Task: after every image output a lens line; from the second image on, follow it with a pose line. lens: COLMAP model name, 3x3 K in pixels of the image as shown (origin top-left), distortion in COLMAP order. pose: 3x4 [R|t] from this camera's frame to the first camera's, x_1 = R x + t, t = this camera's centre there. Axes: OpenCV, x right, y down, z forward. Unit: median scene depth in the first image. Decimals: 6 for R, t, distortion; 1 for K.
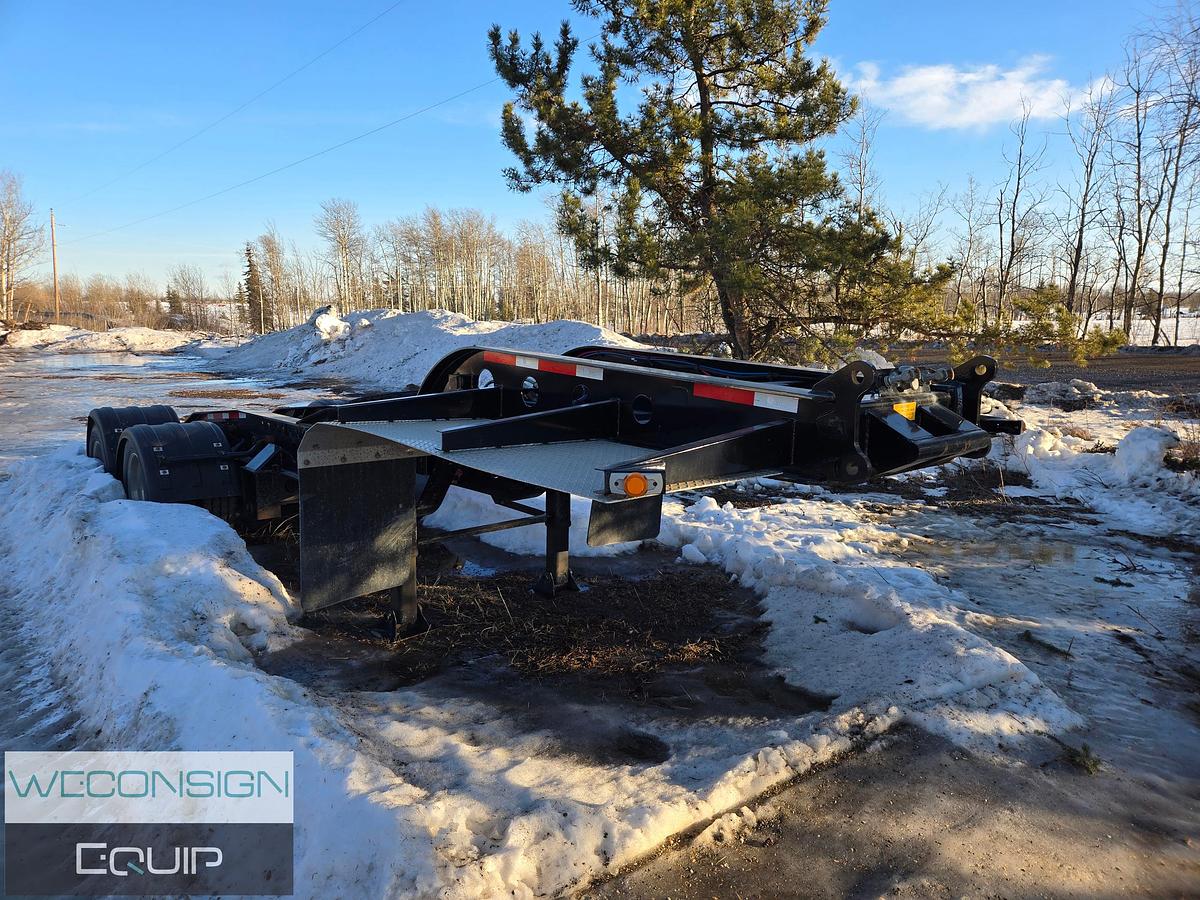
lens RADIAL K [[786.1, 0, 592.2], [0, 786.1, 441.6], [0, 0, 1]] dist [0.069658, -0.050883]
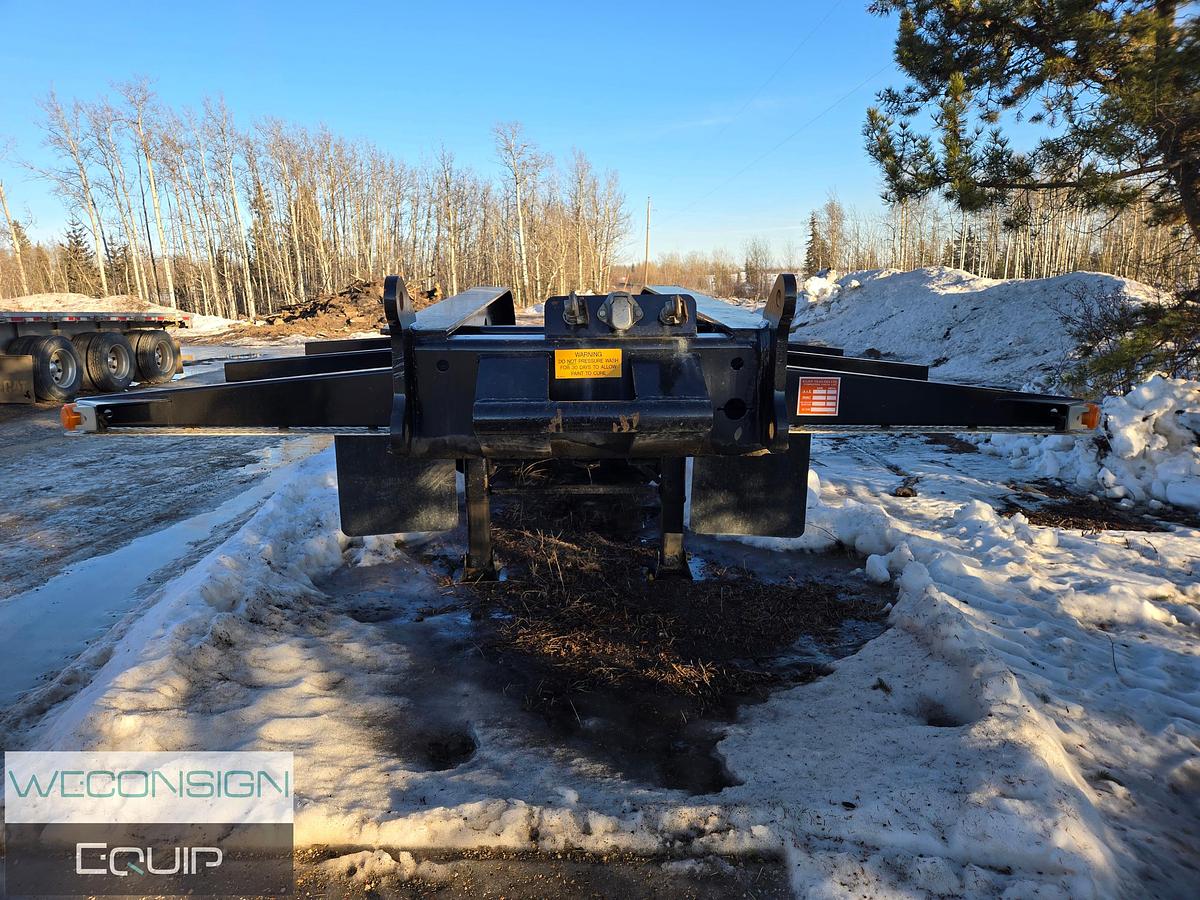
lens RADIAL K [[786.1, 0, 592.2], [0, 786.1, 441.6], [0, 0, 1]] dist [0.069658, -0.050883]
pose [[0.777625, 0.102162, -0.620372, 0.580206], [-0.076264, 0.994751, 0.068218, -0.013716], [0.624085, -0.005736, 0.781335, 0.363556]]
